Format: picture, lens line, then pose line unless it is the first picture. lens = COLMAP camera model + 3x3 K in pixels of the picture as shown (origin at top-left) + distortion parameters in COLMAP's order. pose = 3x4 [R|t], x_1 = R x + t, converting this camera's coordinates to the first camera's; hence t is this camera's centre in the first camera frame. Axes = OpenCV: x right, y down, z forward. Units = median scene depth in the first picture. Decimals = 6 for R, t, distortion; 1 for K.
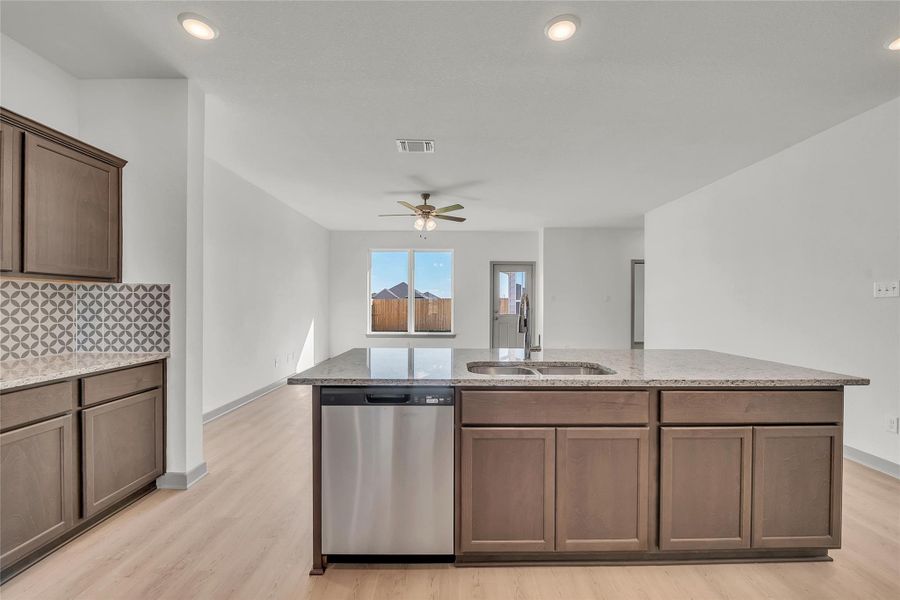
lens RADIAL K [[355.3, 0, 455.7], [0, 355.3, 303.9], [0, 0, 1]] dist [-0.010110, -0.000271]
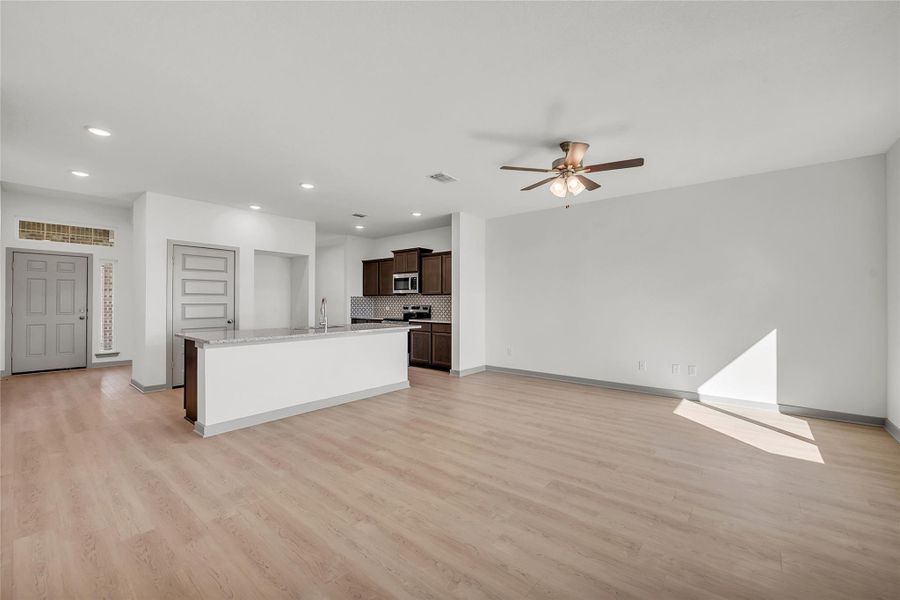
lens RADIAL K [[369.7, 0, 451.5], [0, 369.7, 300.7], [0, 0, 1]] dist [-0.007811, -0.000295]
pose [[-0.648785, -0.007716, -0.760933, 1.282101], [-0.005104, 0.999970, -0.005788, 0.000539], [0.760955, 0.000128, -0.648805, 2.768668]]
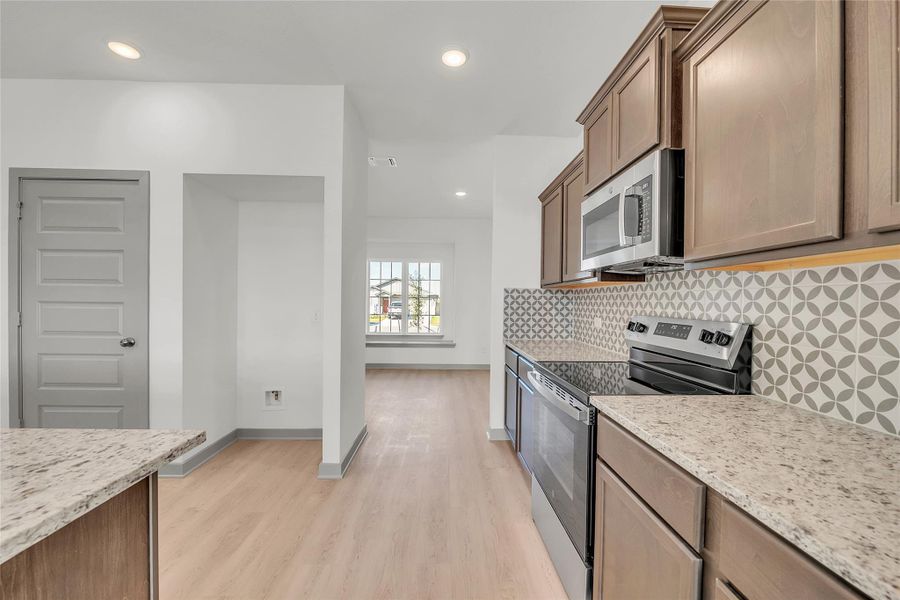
lens RADIAL K [[355.3, 0, 455.7], [0, 355.3, 303.9], [0, 0, 1]] dist [-0.010110, -0.000271]
pose [[-0.999581, -0.016384, -0.023850, -0.581500], [-0.016621, 0.999814, 0.009756, -0.007262], [0.023685, 0.010148, -0.999668, 1.078091]]
